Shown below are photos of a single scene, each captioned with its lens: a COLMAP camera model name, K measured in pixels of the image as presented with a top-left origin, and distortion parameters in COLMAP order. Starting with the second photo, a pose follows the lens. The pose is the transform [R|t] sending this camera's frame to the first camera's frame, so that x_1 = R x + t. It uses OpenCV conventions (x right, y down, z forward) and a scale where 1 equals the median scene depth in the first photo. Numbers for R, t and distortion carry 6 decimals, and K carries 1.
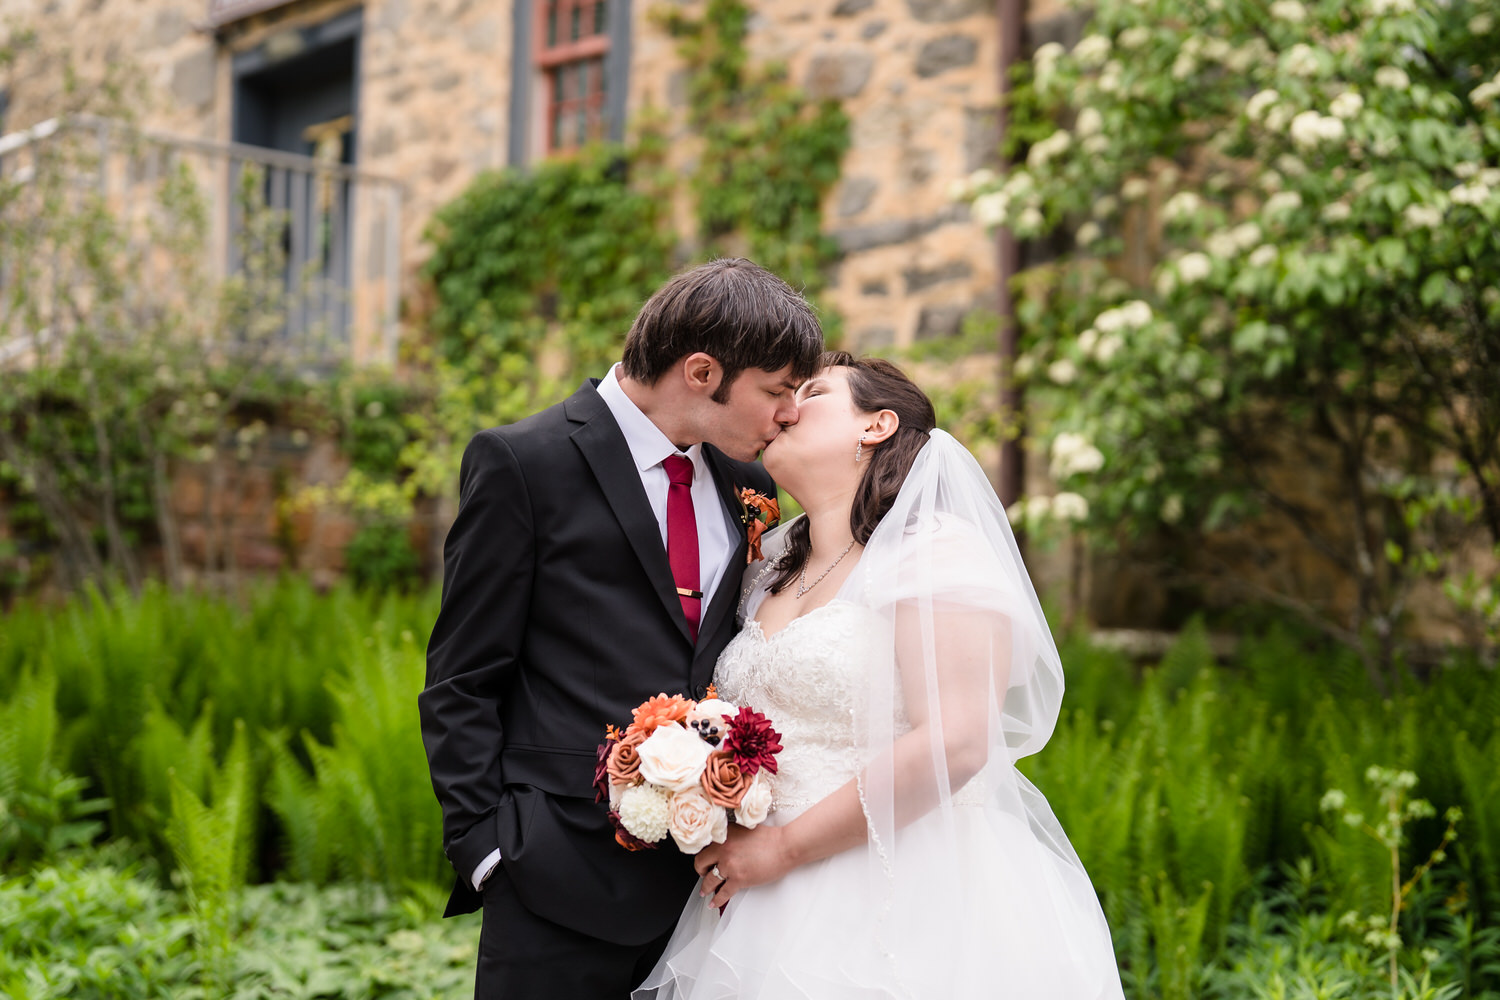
lens RADIAL K [[2415.0, 0, 750.8], [0, 2415.0, 453.6], [0, 0, 1]] dist [-0.085627, 0.817827]
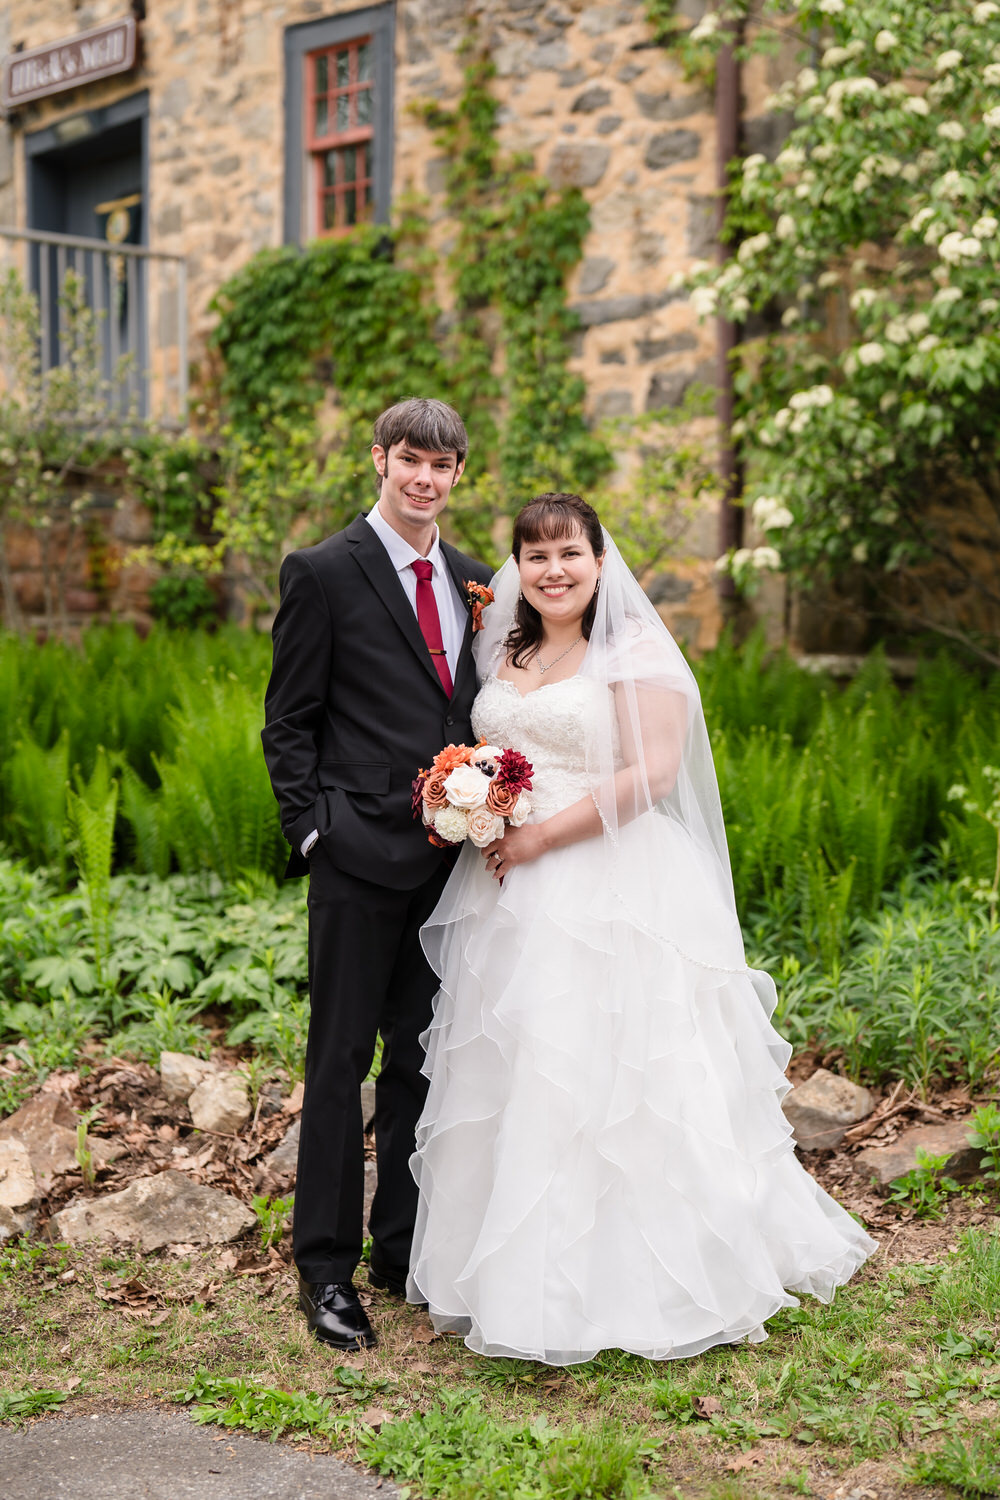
lens RADIAL K [[2415.0, 0, 546.8], [0, 2415.0, 747.1], [0, 0, 1]] dist [-0.085627, 0.817827]
pose [[0.999791, -0.018472, 0.008789, 0.007767], [0.017316, 0.992953, 0.117236, -0.022235], [-0.010893, -0.117060, 0.993065, -0.173534]]
